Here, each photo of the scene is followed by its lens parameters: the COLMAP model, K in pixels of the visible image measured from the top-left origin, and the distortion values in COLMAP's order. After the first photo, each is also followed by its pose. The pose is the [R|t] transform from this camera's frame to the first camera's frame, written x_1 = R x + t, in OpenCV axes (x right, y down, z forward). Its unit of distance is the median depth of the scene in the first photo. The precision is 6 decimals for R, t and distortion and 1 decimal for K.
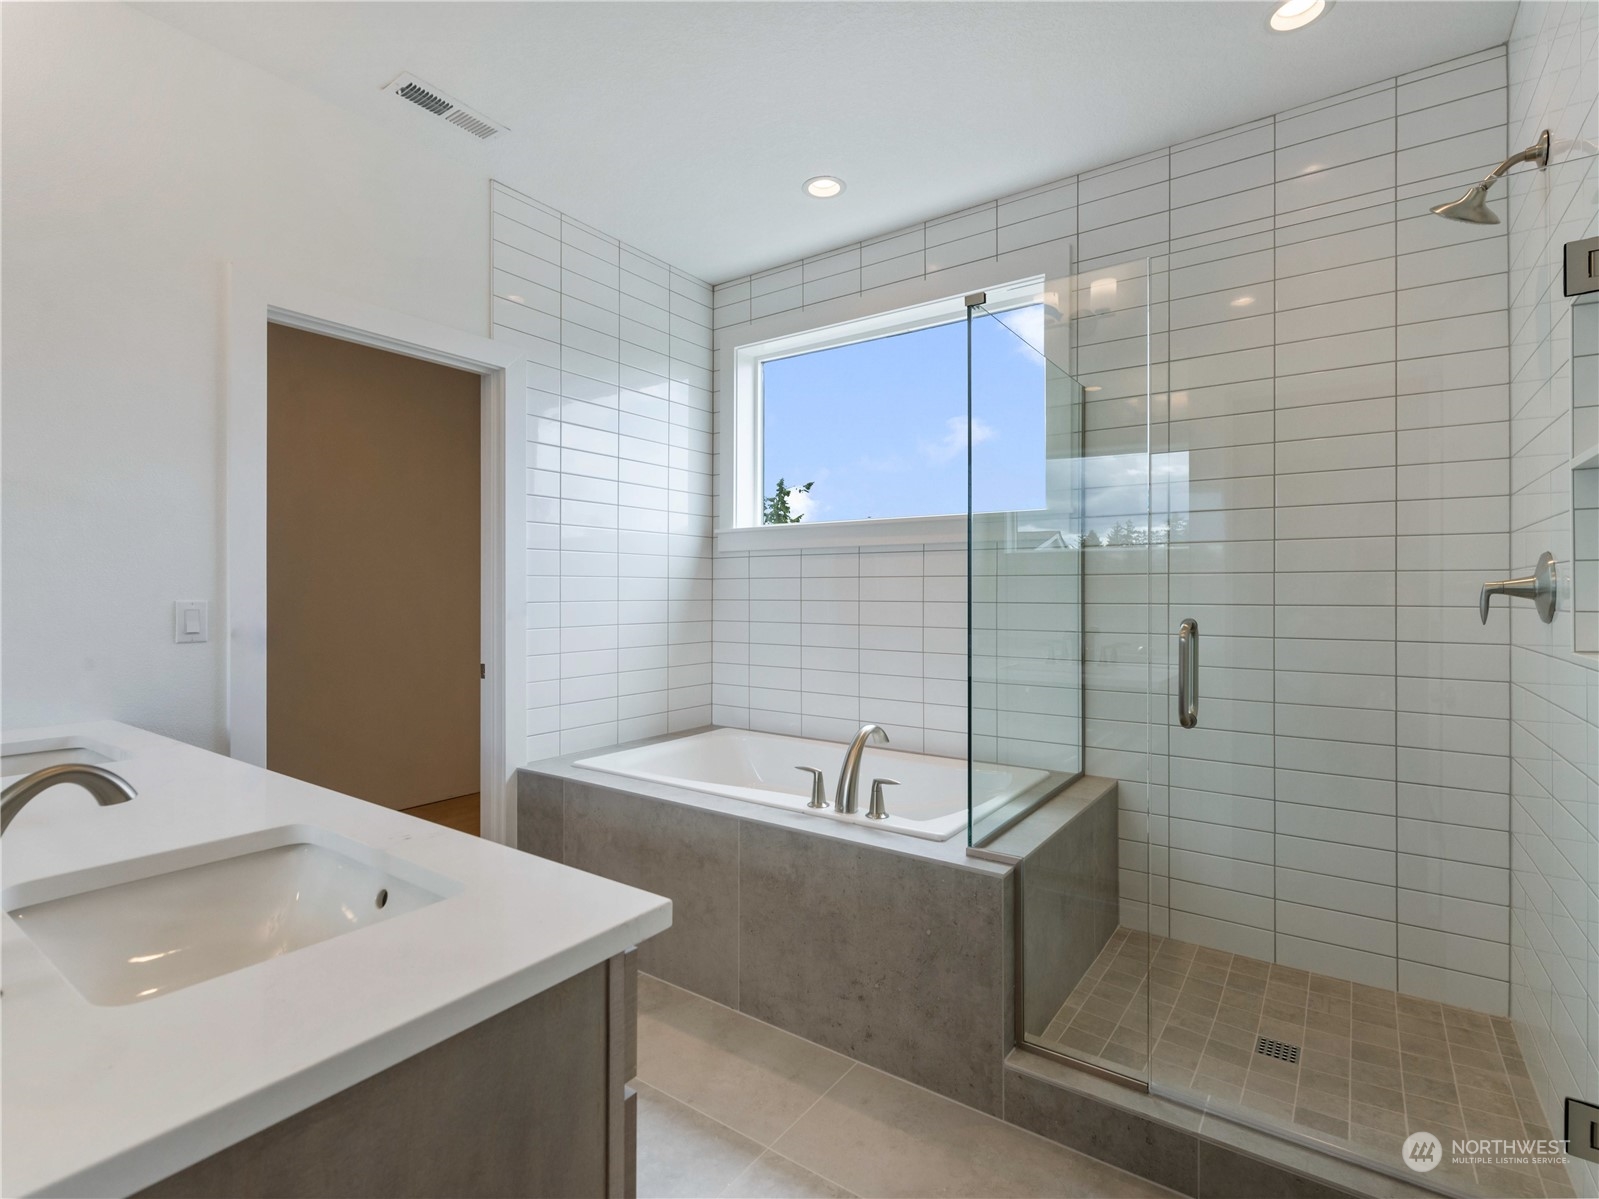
lens RADIAL K [[776.6, 0, 794.4], [0, 776.6, 594.8], [0, 0, 1]] dist [-0.000931, -0.001676]
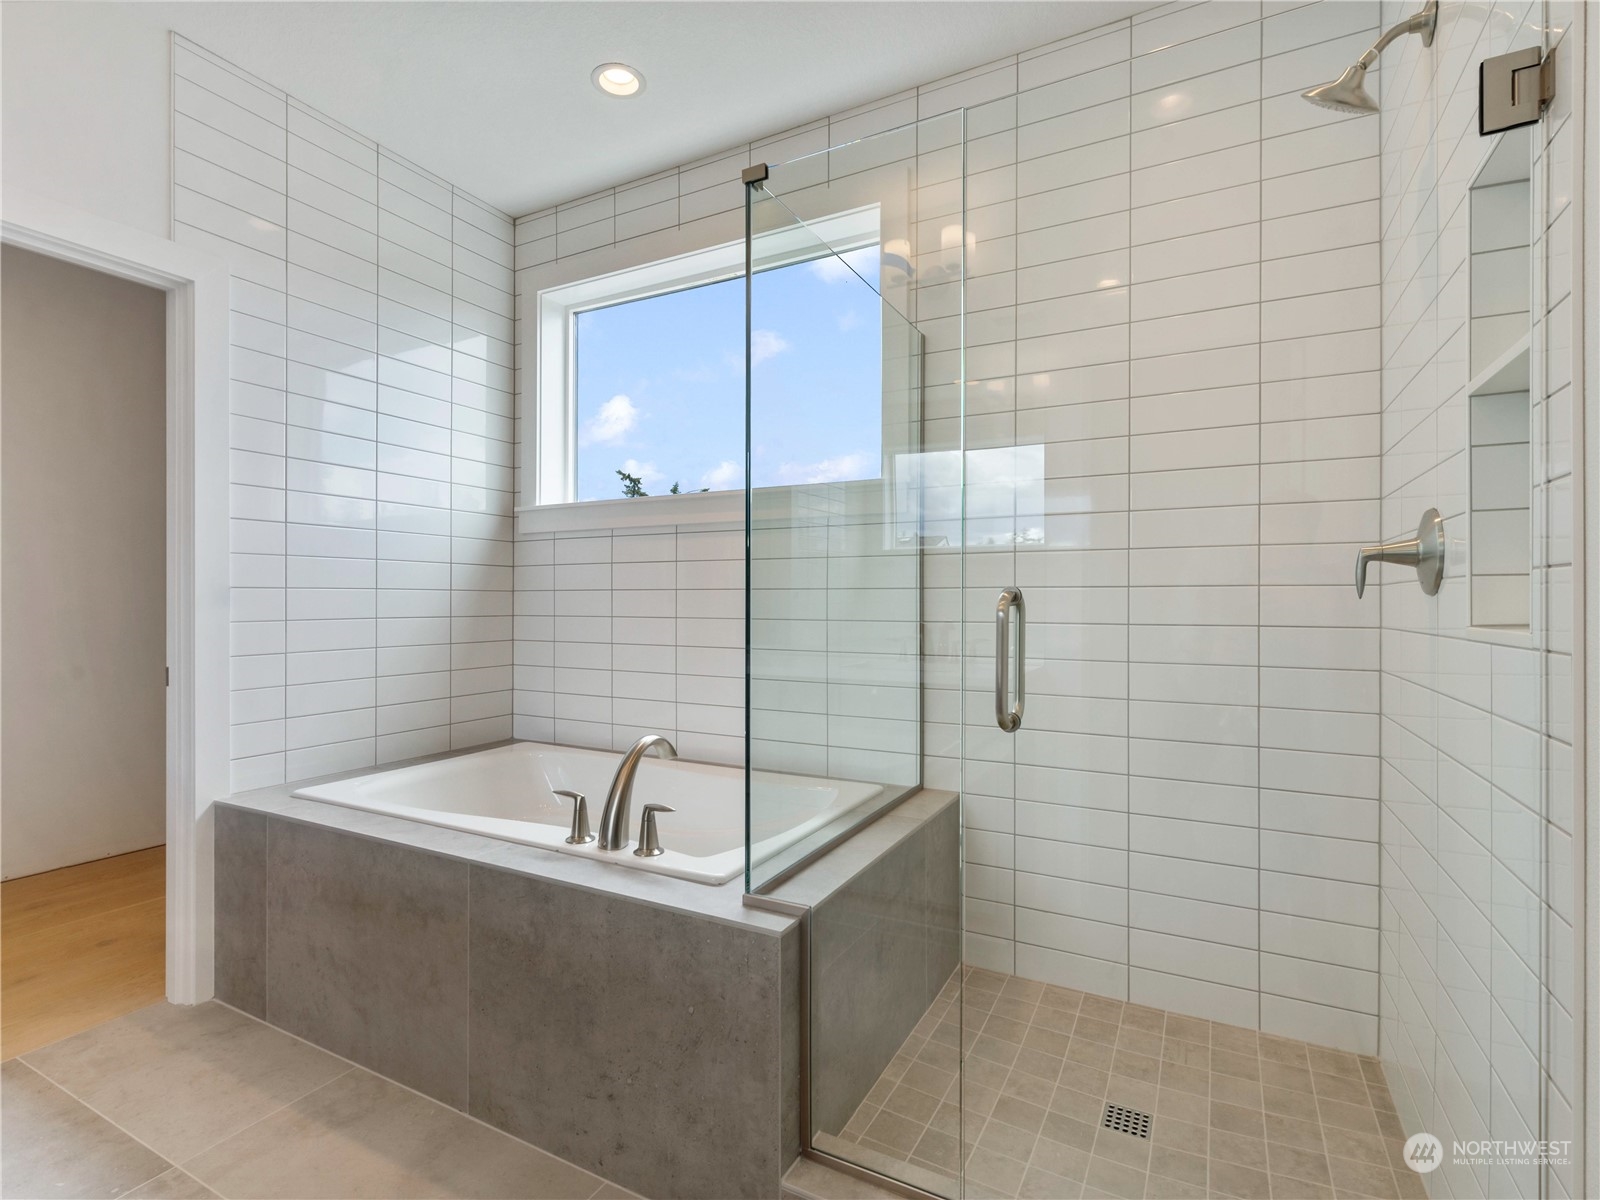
lens RADIAL K [[782.3, 0, 790.6], [0, 782.3, 607.9], [0, 0, 1]] dist [-0.000383, -0.001057]
pose [[0.991851, -0.000806, 0.127402, 0.147514], [0.000028, 0.999981, 0.006106, 0.034376], [-0.127405, -0.006053, 0.991832, 0.203383]]
